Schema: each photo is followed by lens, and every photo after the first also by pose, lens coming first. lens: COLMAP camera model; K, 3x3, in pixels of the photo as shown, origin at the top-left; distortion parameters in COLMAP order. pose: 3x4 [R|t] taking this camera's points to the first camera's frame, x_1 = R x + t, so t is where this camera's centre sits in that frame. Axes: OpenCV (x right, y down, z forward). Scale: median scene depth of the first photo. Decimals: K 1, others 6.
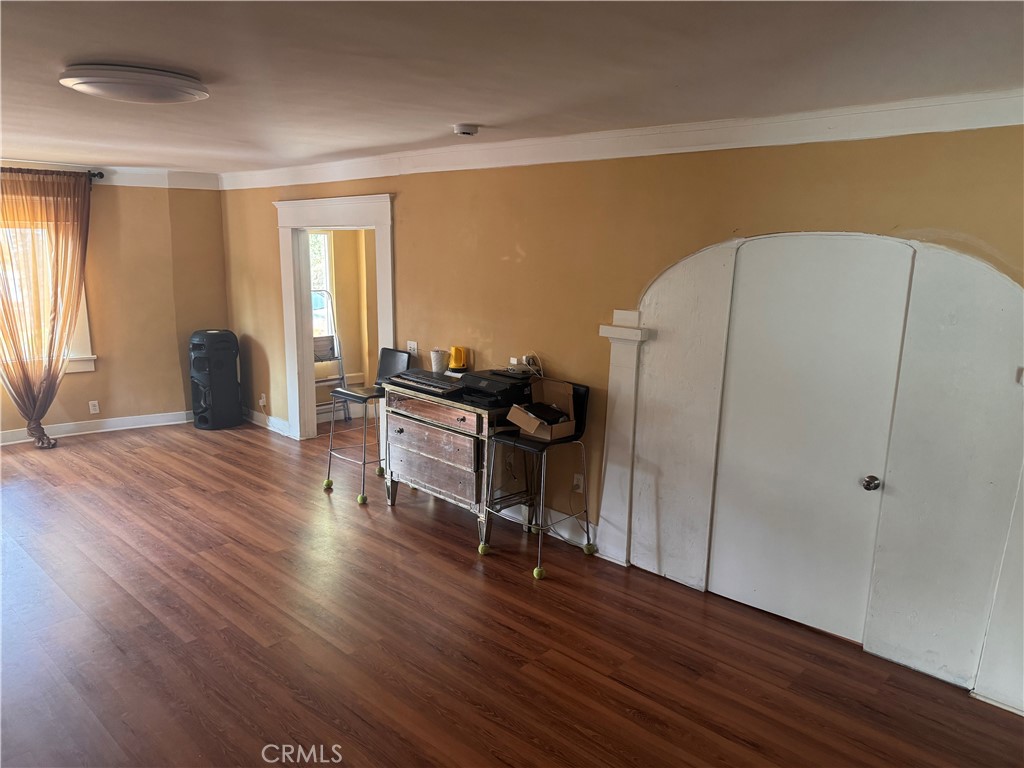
lens RADIAL K [[707.4, 0, 506.5], [0, 707.4, 384.8], [0, 0, 1]] dist [0.090192, -0.121185]
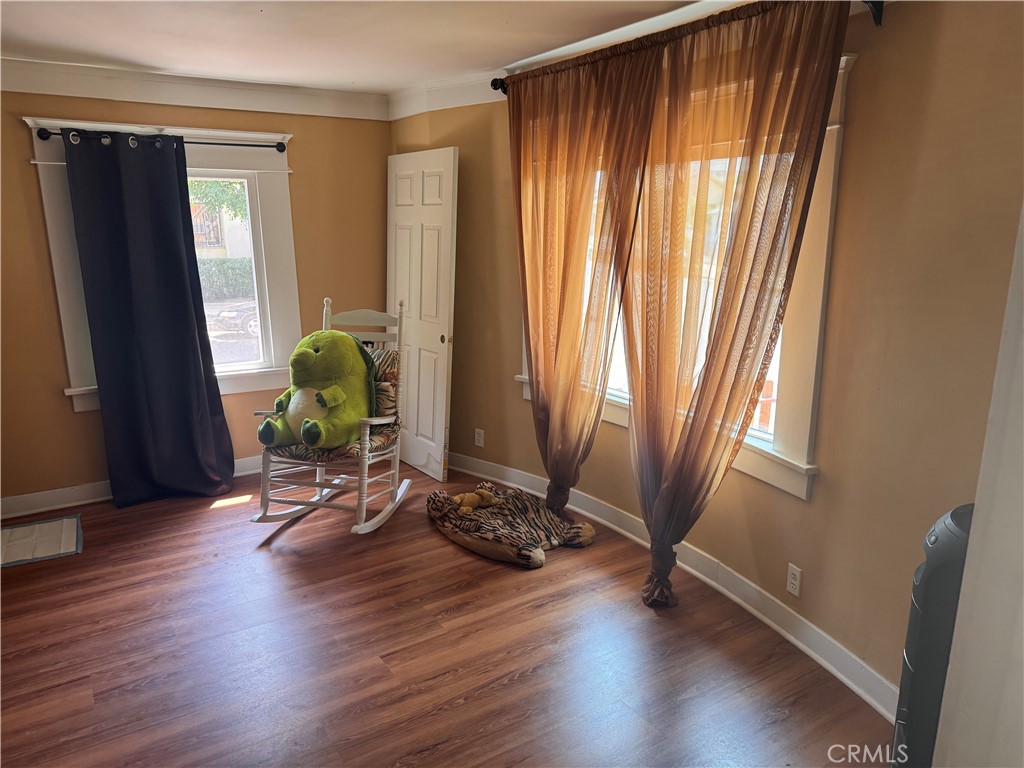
lens RADIAL K [[707.4, 0, 506.5], [0, 707.4, 384.8], [0, 0, 1]] dist [0.090192, -0.121185]
pose [[-0.256933, 0.202080, -0.945066, -0.213439], [-0.184341, 0.949692, 0.253186, -0.203669], [0.948685, 0.239266, -0.206756, 1.214794]]
